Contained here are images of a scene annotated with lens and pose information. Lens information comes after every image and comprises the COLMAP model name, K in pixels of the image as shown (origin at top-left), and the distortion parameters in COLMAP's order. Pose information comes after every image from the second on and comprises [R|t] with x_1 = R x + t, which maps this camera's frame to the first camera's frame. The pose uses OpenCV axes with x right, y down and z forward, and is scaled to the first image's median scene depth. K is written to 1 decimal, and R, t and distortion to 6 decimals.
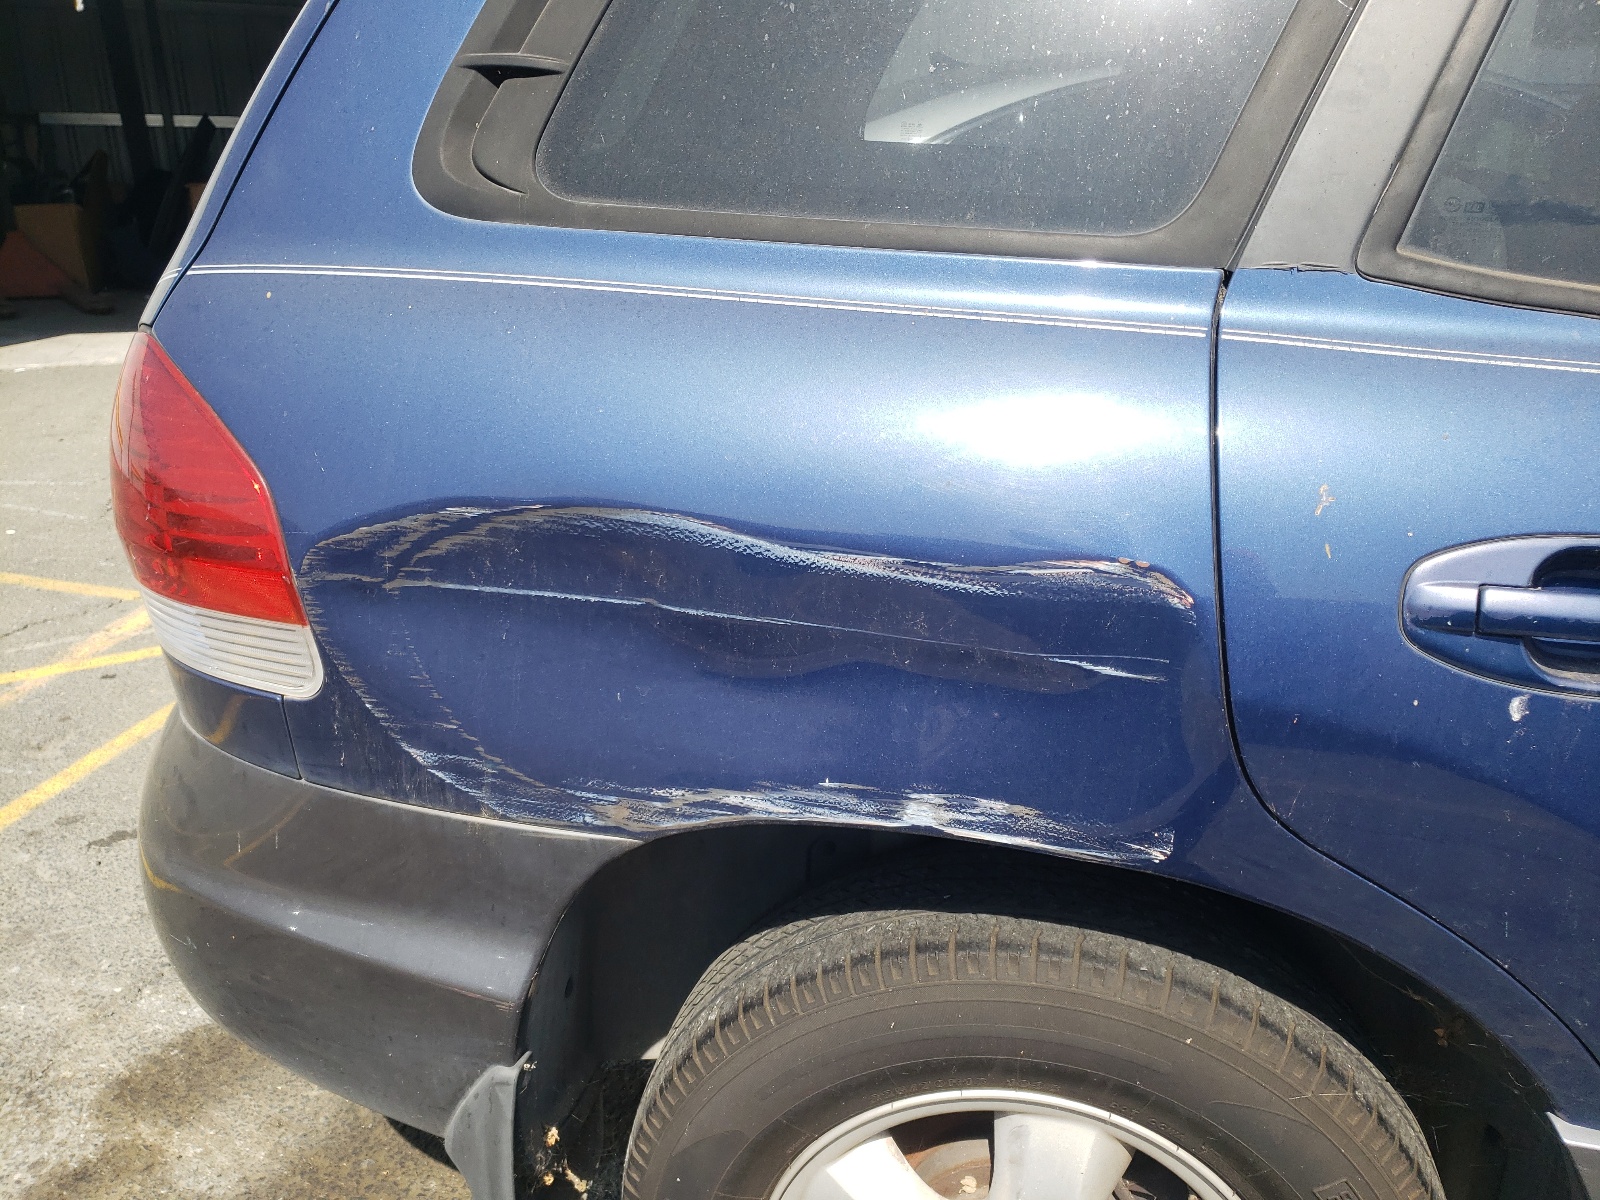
lens RADIAL K [[1401.9, 0, 800.0], [0, 1401.9, 600.0], [0, 0, 1]] dist [0.104398, 0.000749]
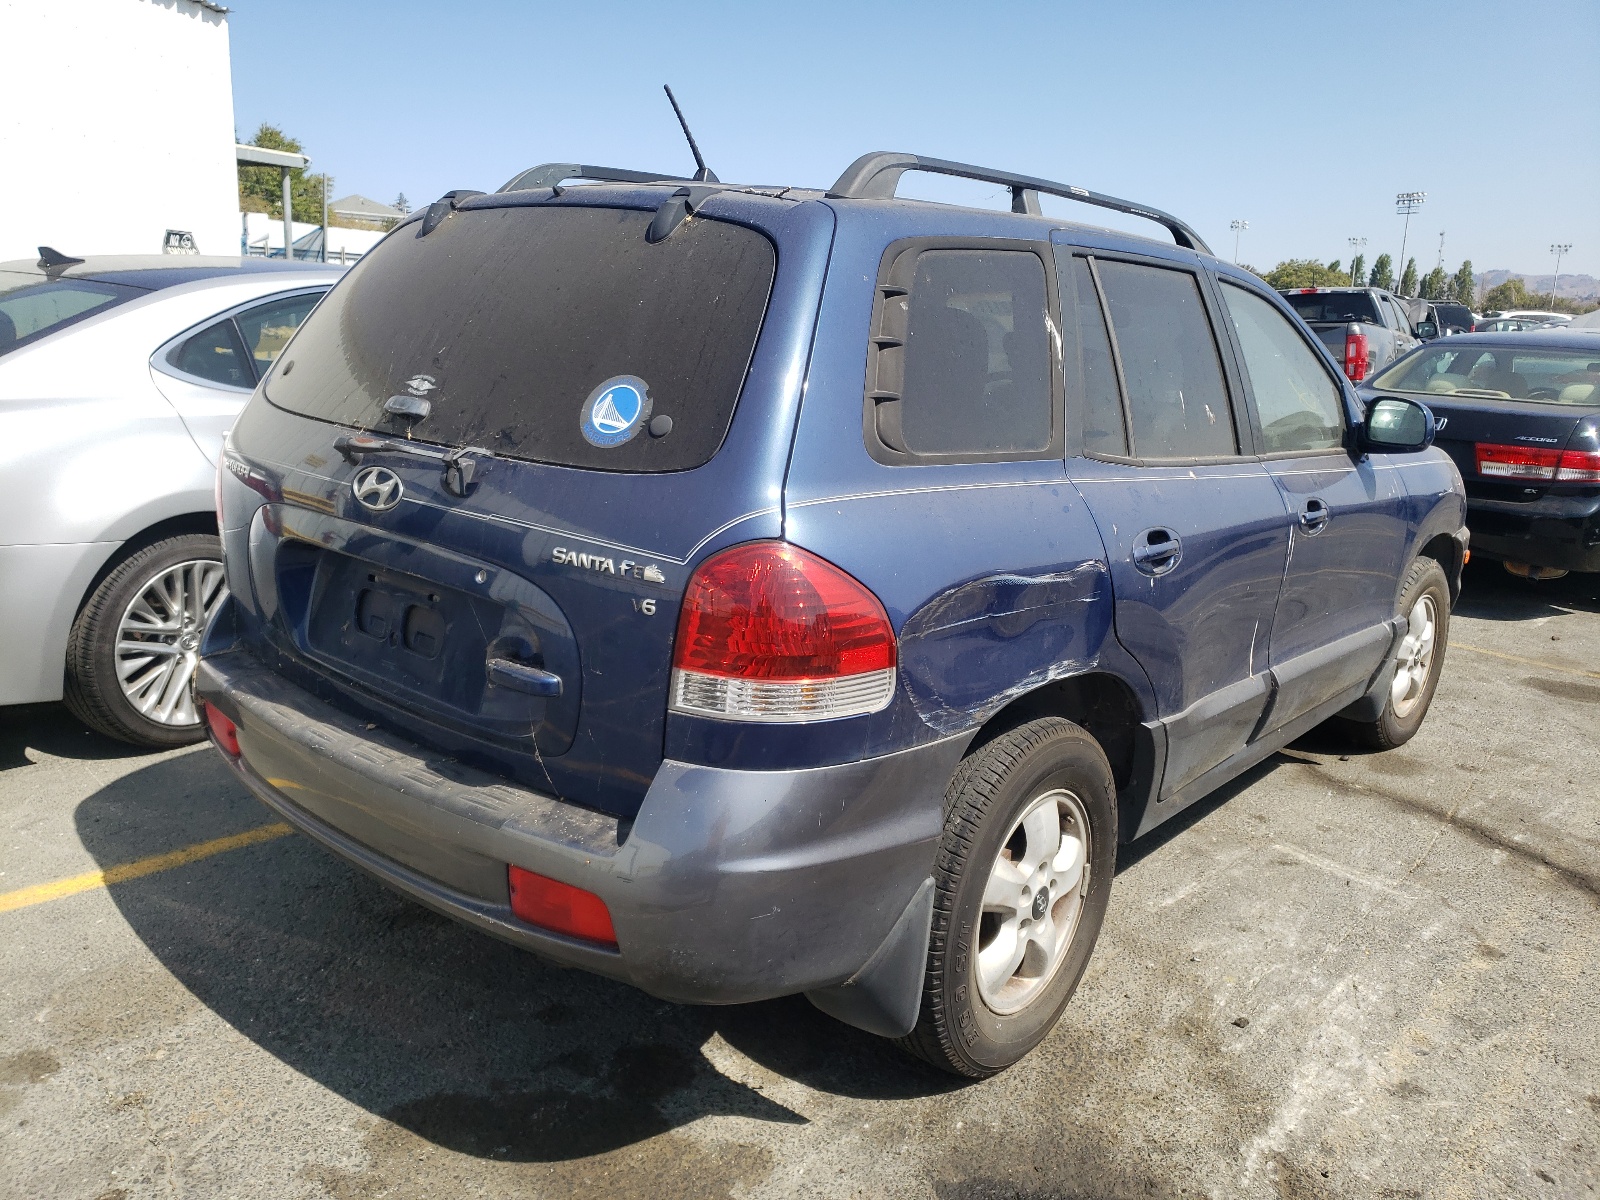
lens RADIAL K [[1401.9, 0, 800.0], [0, 1401.9, 600.0], [0, 0, 1]] dist [0.104398, 0.000749]
pose [[0.440188, -0.172859, 0.881110, -2.256028], [0.256902, 0.964518, 0.060879, -0.241712], [-0.860370, 0.199561, 0.468977, 0.162618]]
